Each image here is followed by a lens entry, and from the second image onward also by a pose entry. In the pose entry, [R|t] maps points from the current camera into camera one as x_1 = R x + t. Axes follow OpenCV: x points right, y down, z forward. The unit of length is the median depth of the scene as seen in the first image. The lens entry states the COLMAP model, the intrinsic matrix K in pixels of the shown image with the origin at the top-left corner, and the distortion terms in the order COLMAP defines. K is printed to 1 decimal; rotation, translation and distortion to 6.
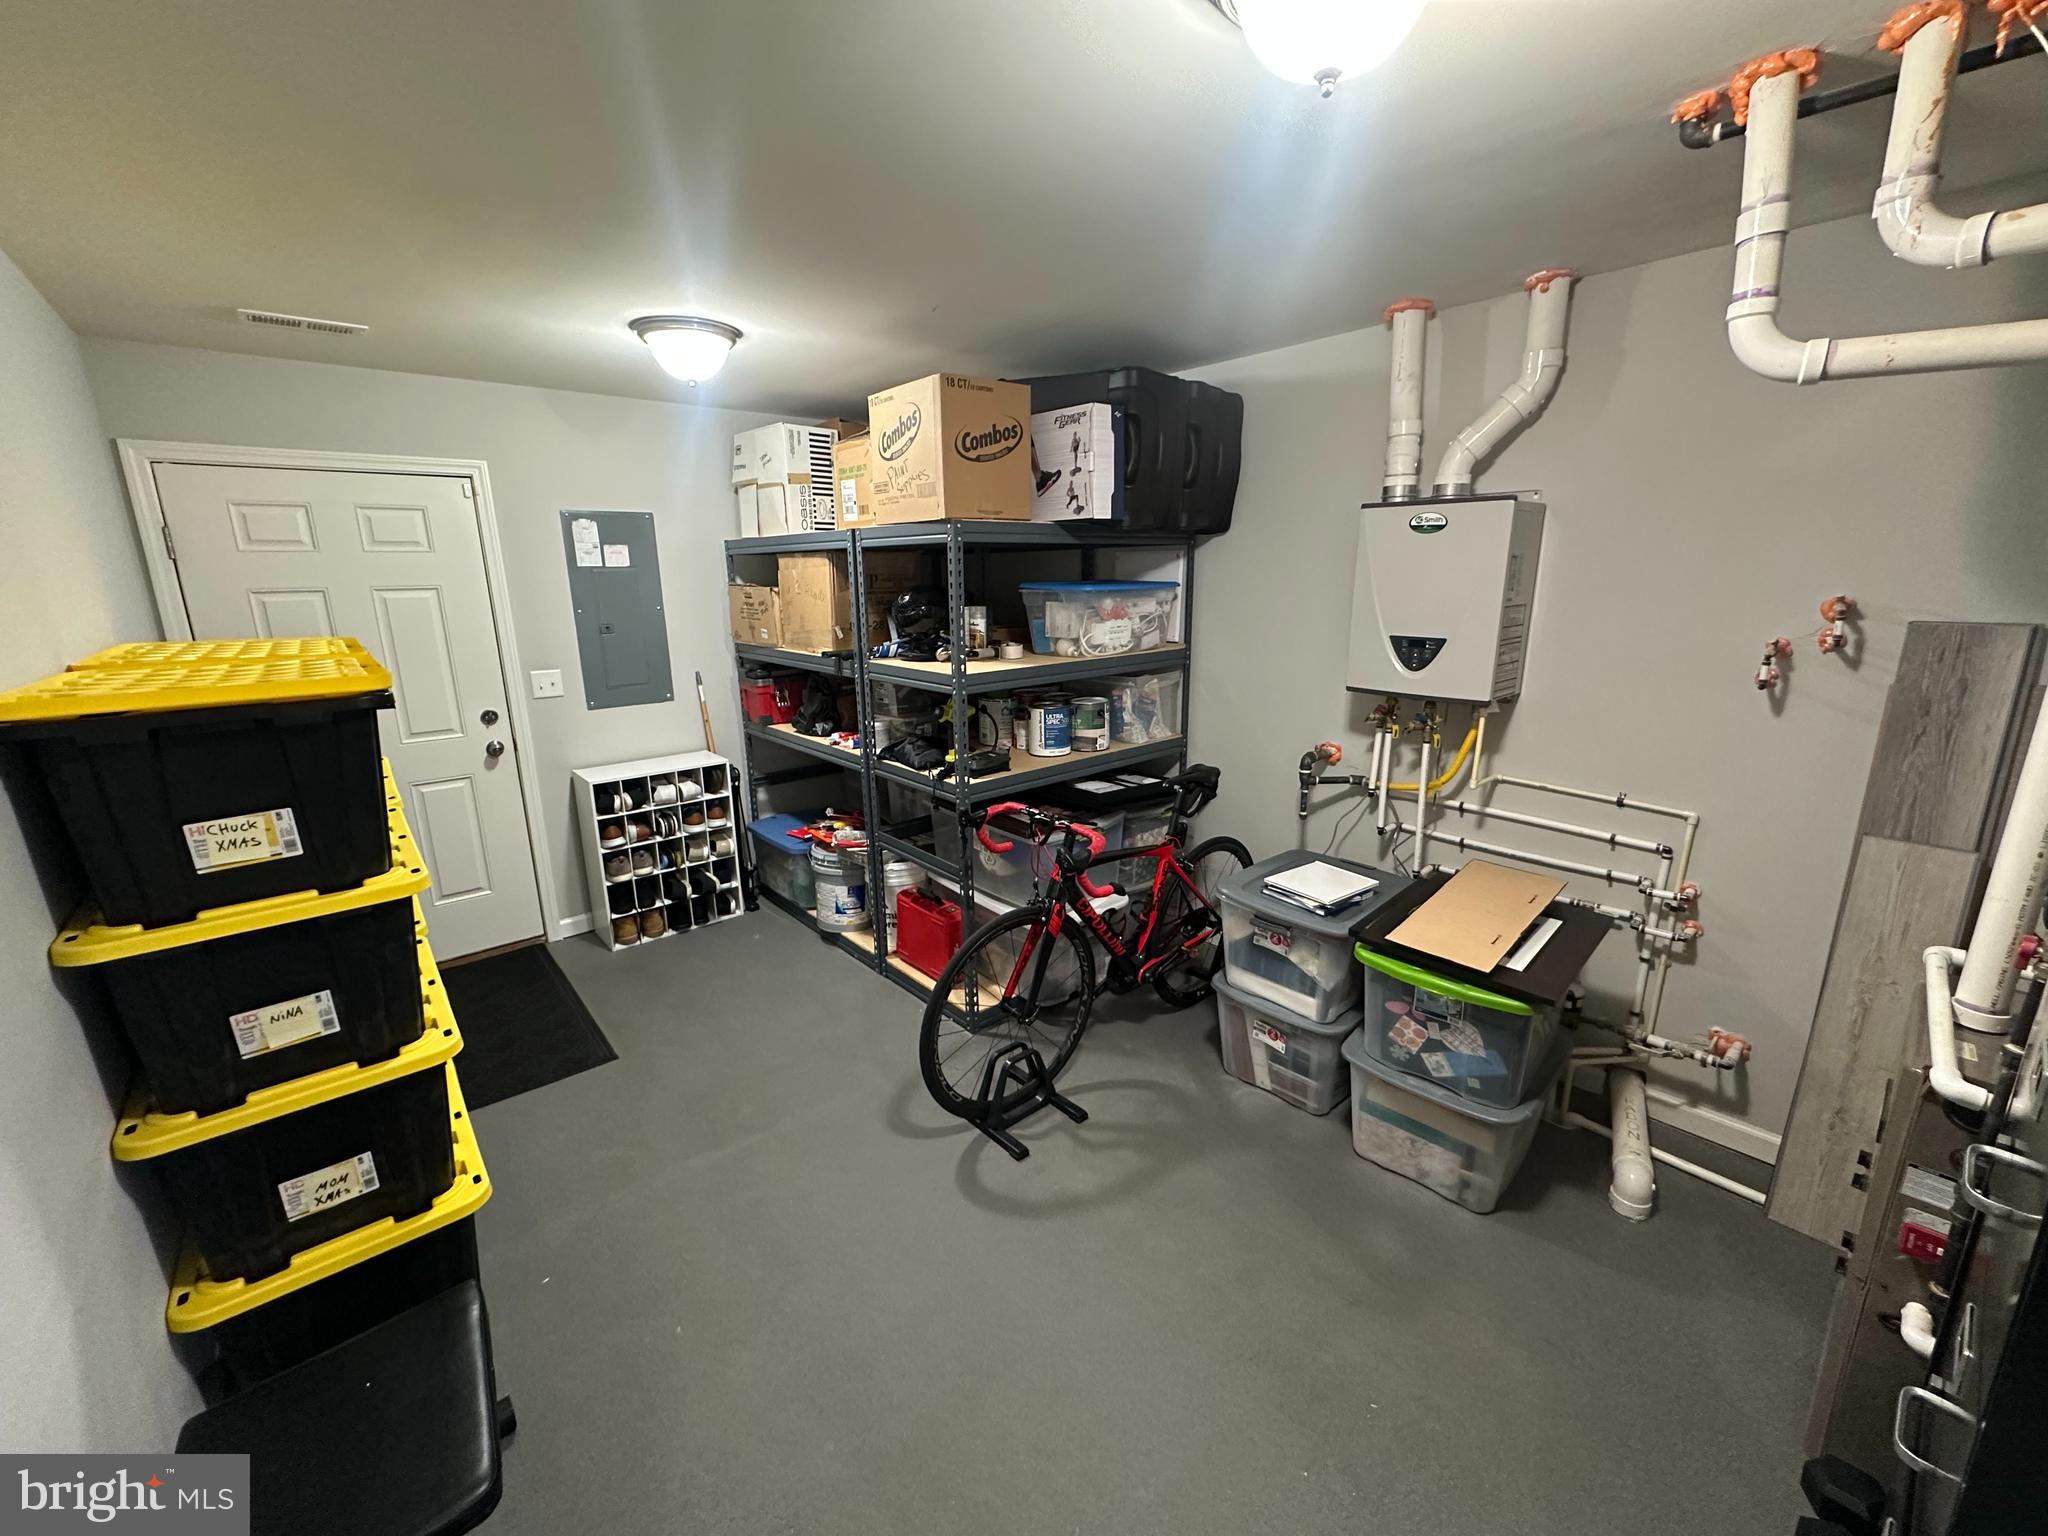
lens RADIAL K [[822.9, 0, 1027.2], [0, 822.9, 766.7], [0, 0, 1]] dist [-0.002369, 0.000597]
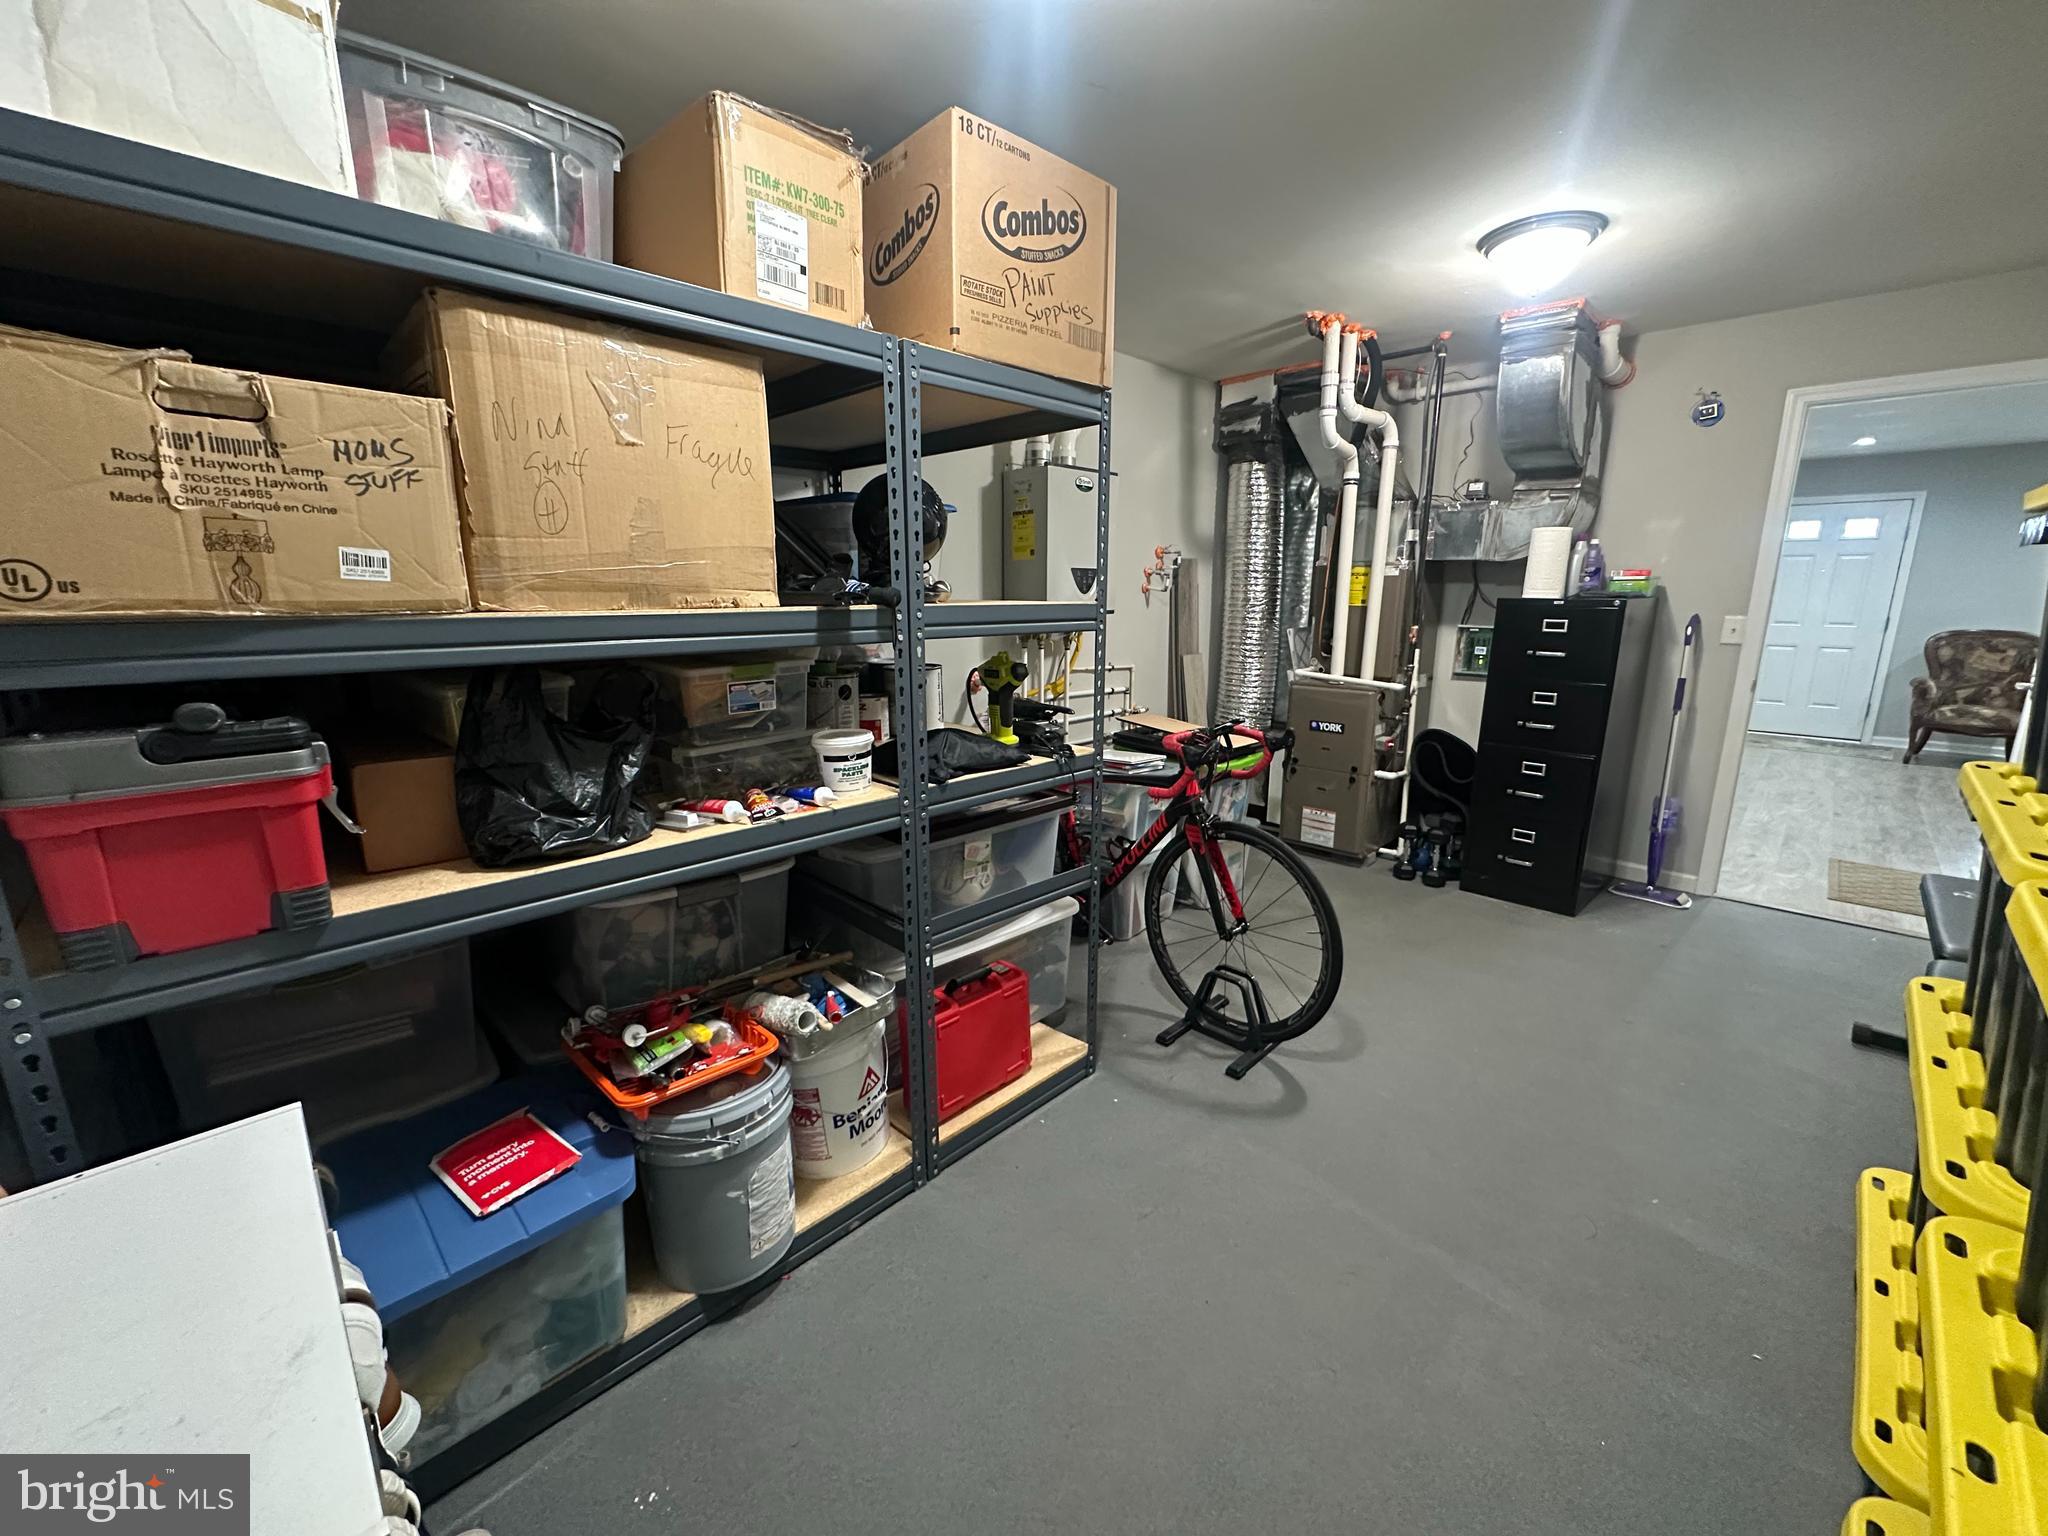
lens RADIAL K [[822.9, 0, 1026.0], [0, 822.9, 767.8], [0, 0, 1]] dist [-0.002369, 0.000597]
pose [[-0.078785, -0.201302, 0.976356, -0.848021], [0.232196, 0.948757, 0.214348, -0.147120], [-0.969473, 0.243593, -0.028007, 1.122403]]
